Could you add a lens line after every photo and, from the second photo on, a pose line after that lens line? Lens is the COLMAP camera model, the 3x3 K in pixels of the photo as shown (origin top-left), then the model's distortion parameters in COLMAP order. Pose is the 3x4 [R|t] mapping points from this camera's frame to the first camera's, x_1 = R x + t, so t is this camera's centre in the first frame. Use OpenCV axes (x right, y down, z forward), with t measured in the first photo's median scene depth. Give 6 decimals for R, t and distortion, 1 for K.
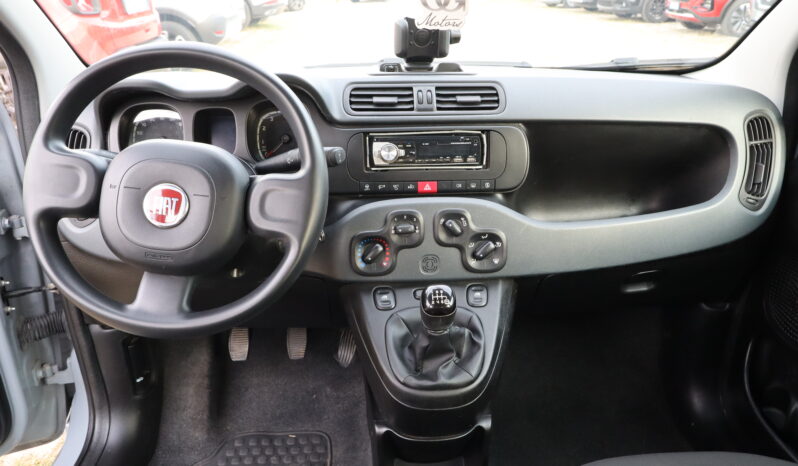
lens RADIAL K [[613.8, 0, 399.0], [0, 613.8, 233.0], [0, 0, 1]] dist [-0.008197, -0.002758]
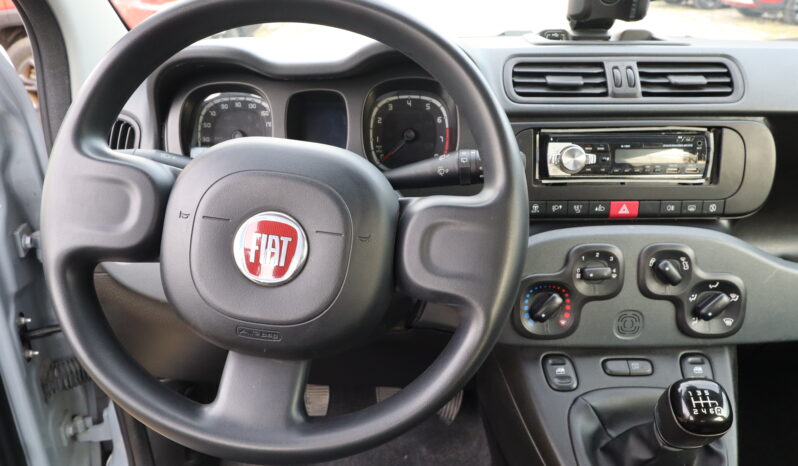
lens RADIAL K [[616.7, 0, 396.0], [0, 616.7, 234.4], [0, 0, 1]] dist [-0.007010, -0.003701]
pose [[0.998588, 0.018587, -0.049755, -0.173055], [-0.017759, 0.999697, 0.017027, -0.054486], [0.050056, -0.016119, 0.998616, 0.305482]]
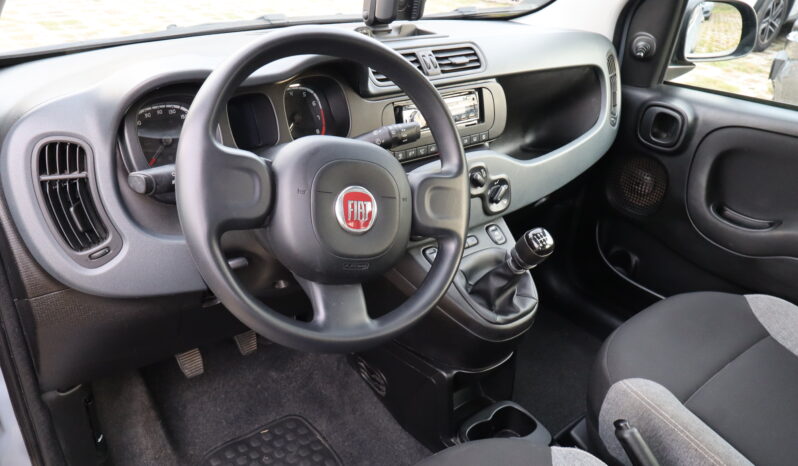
lens RADIAL K [[628.8, 0, 399.0], [0, 628.8, 233.0], [0, 0, 1]] dist [-0.000058, -0.001506]
pose [[0.805186, -0.227740, 0.547550, -0.657498], [0.169738, 0.973196, 0.155173, -0.112833], [-0.568212, -0.032003, 0.822259, 0.137688]]
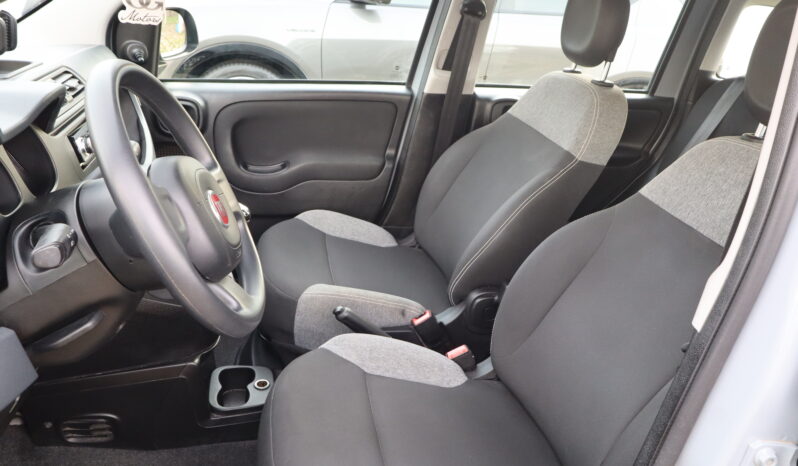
lens RADIAL K [[628.8, 0, 399.0], [0, 628.8, 233.0], [0, 0, 1]] dist [-0.000058, -0.001506]
pose [[-0.159855, -0.382553, 0.910000, -1.107726], [0.289578, 0.863124, 0.413716, -0.286689], [-0.943711, 0.329650, -0.027196, 0.572894]]
